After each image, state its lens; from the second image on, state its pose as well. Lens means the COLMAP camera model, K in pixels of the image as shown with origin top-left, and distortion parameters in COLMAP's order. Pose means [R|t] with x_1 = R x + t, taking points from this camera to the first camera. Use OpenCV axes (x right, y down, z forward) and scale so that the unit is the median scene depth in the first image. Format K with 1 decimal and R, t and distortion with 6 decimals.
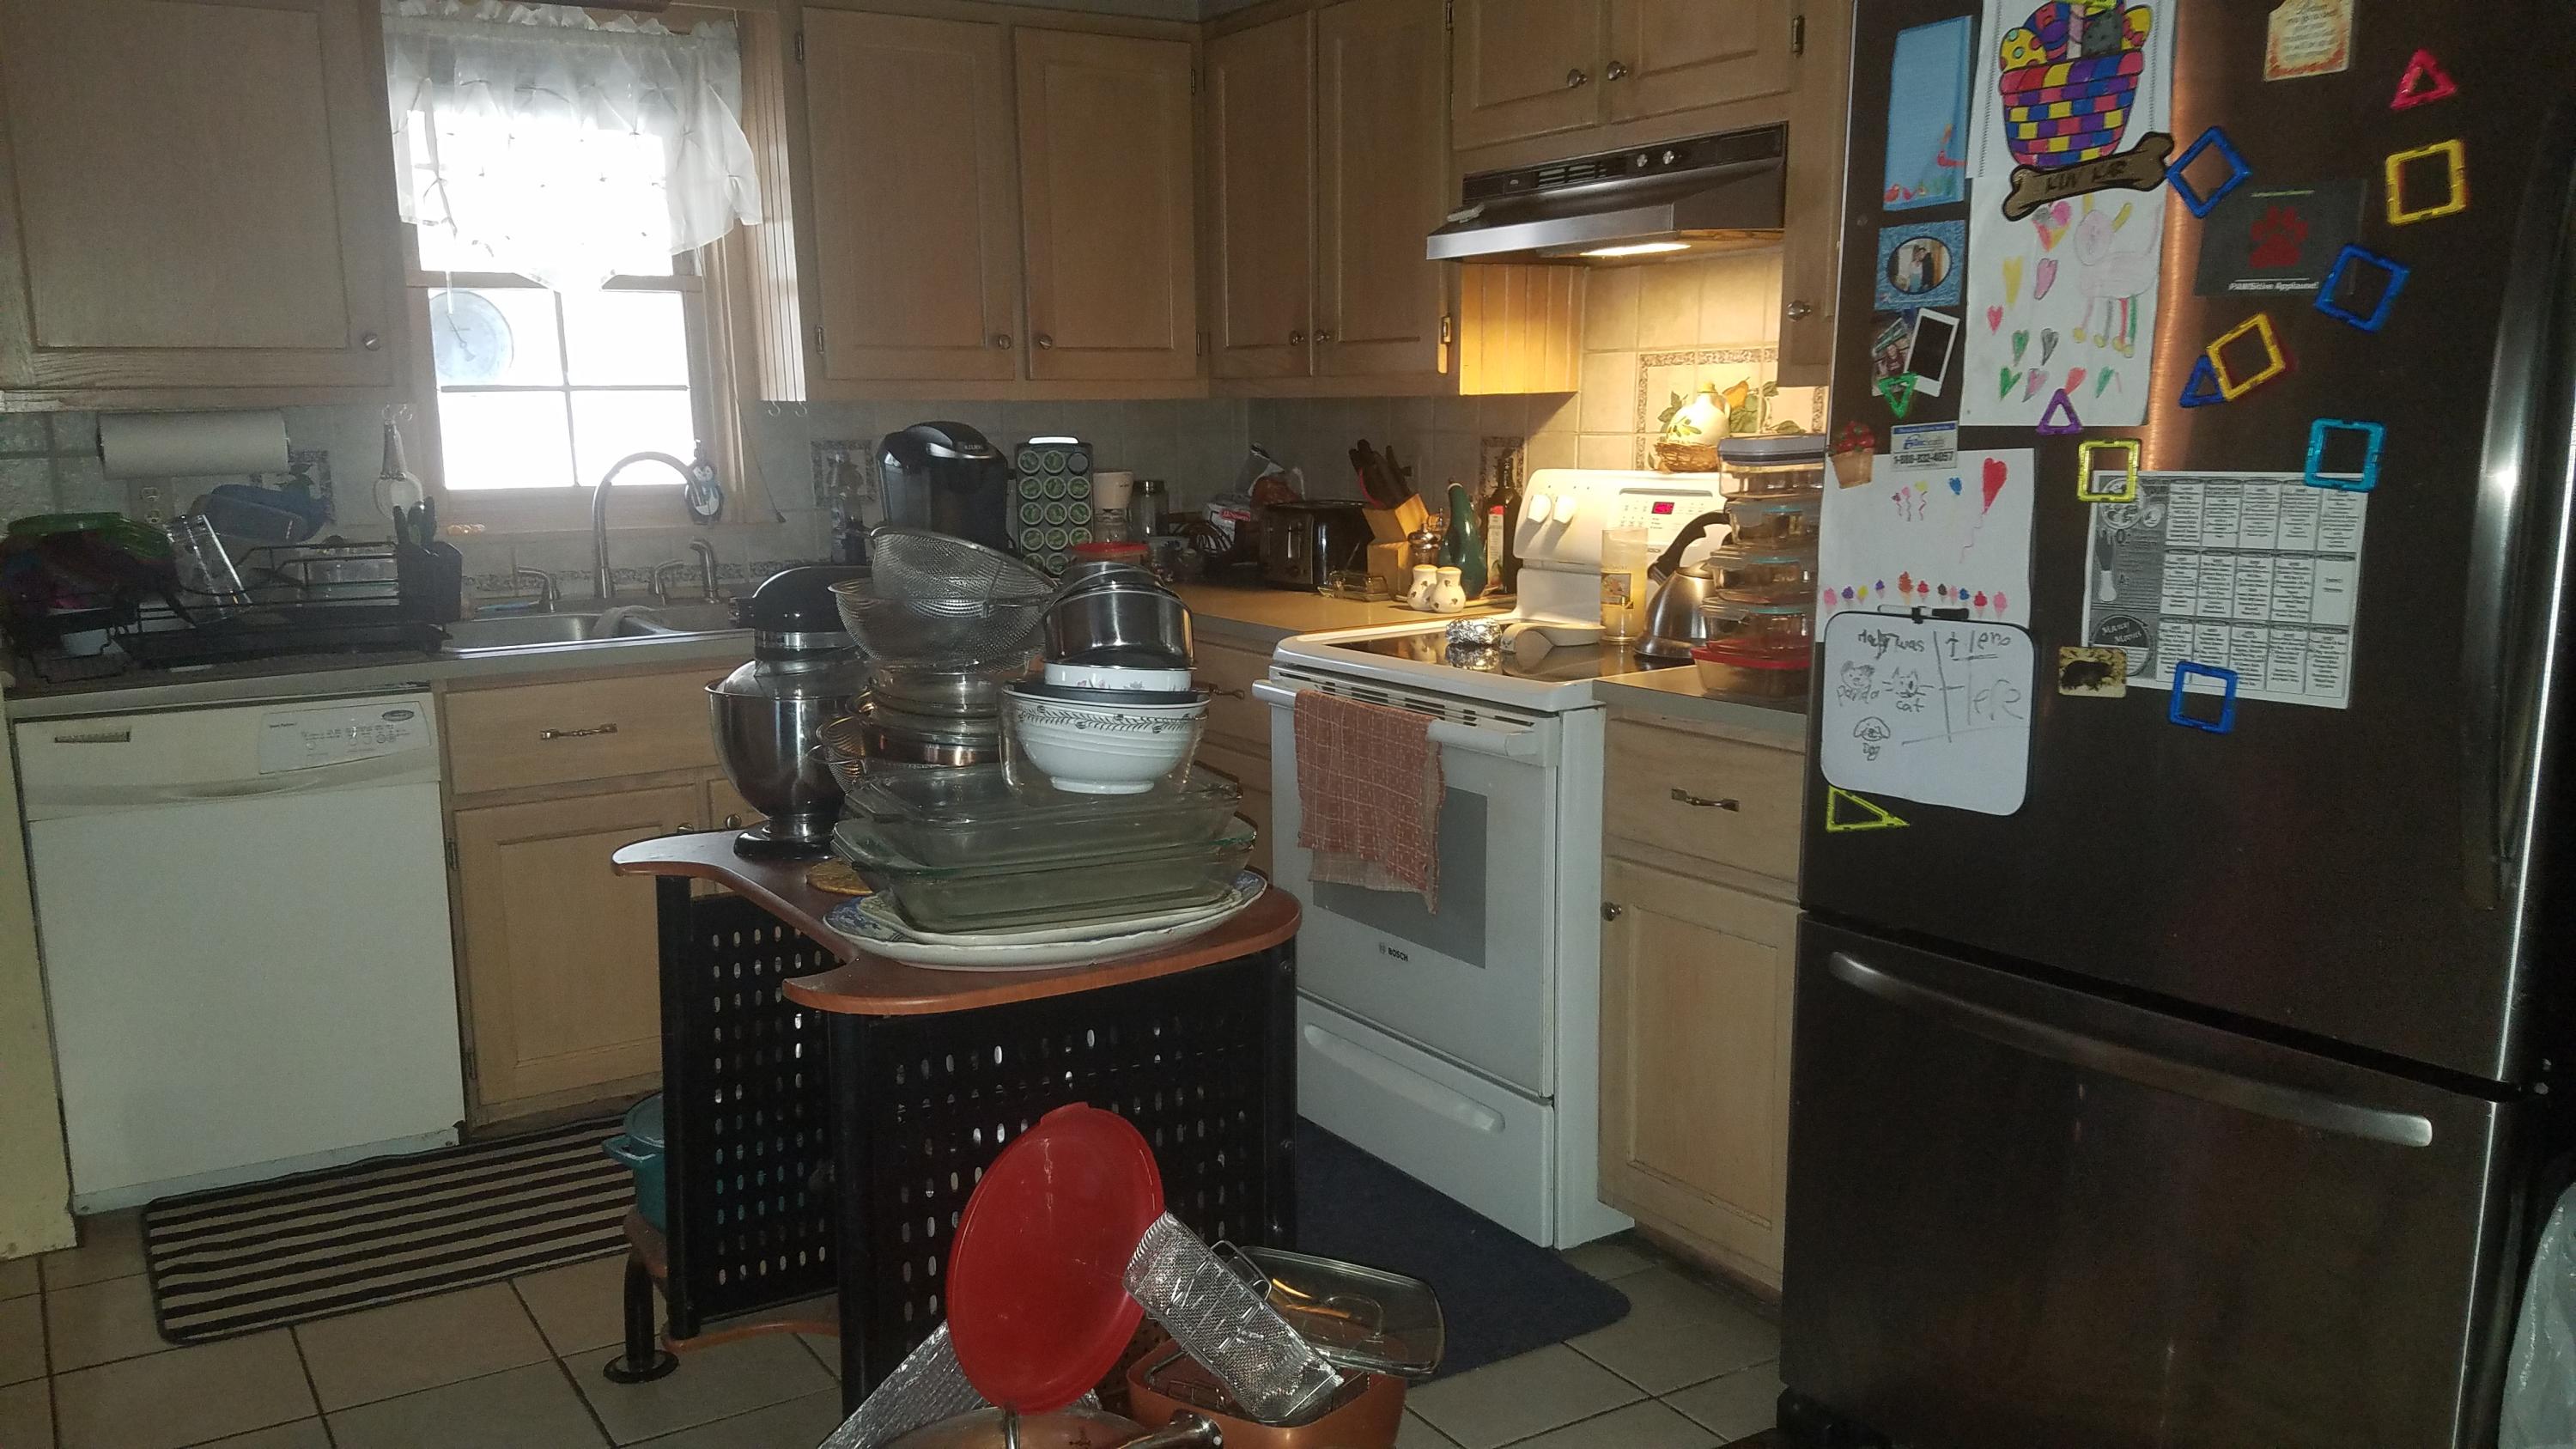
lens RADIAL K [[1876.2, 0, 1288.0], [0, 1876.2, 724.5], [0, 0, 1]] dist [0.004979, -0.110745]
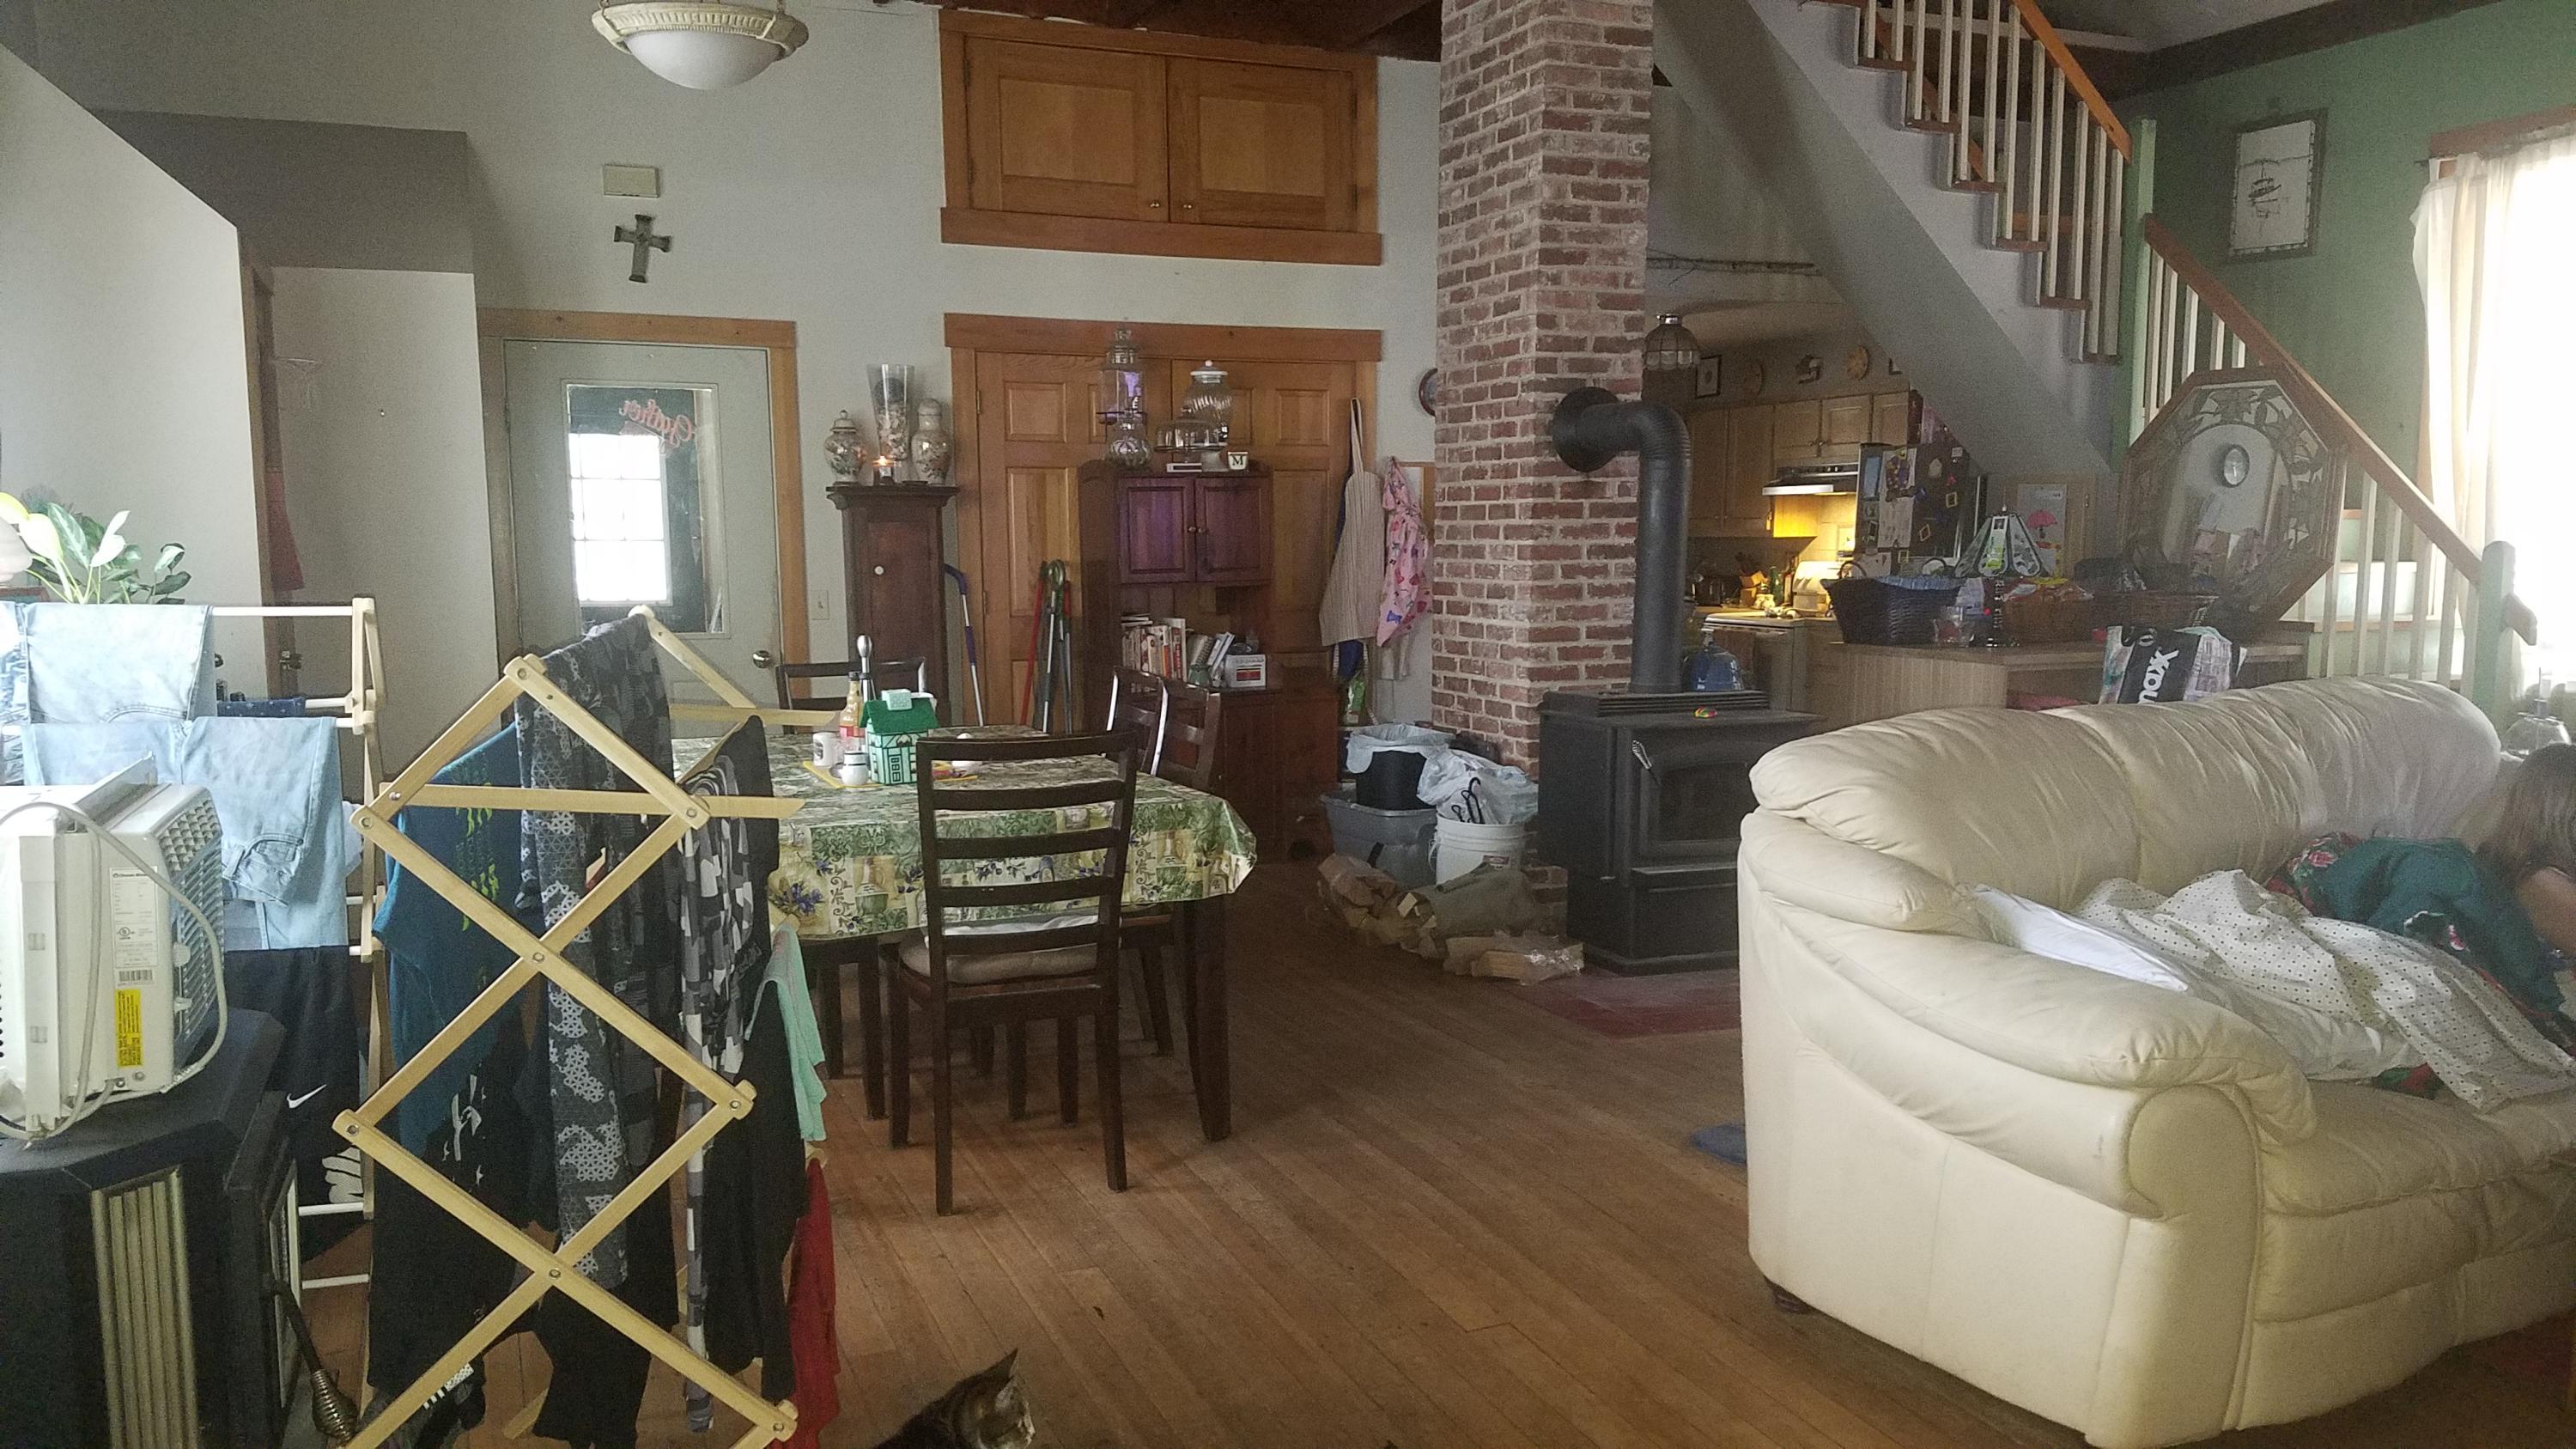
lens RADIAL K [[1876.2, 0, 1288.0], [0, 1876.2, 724.5], [0, 0, 1]] dist [0.004979, -0.110745]
pose [[0.980456, 0.030656, -0.194337, -0.075963], [-0.043237, 0.997211, -0.060830, 0.329972], [0.191930, 0.068044, 0.979047, -2.003518]]
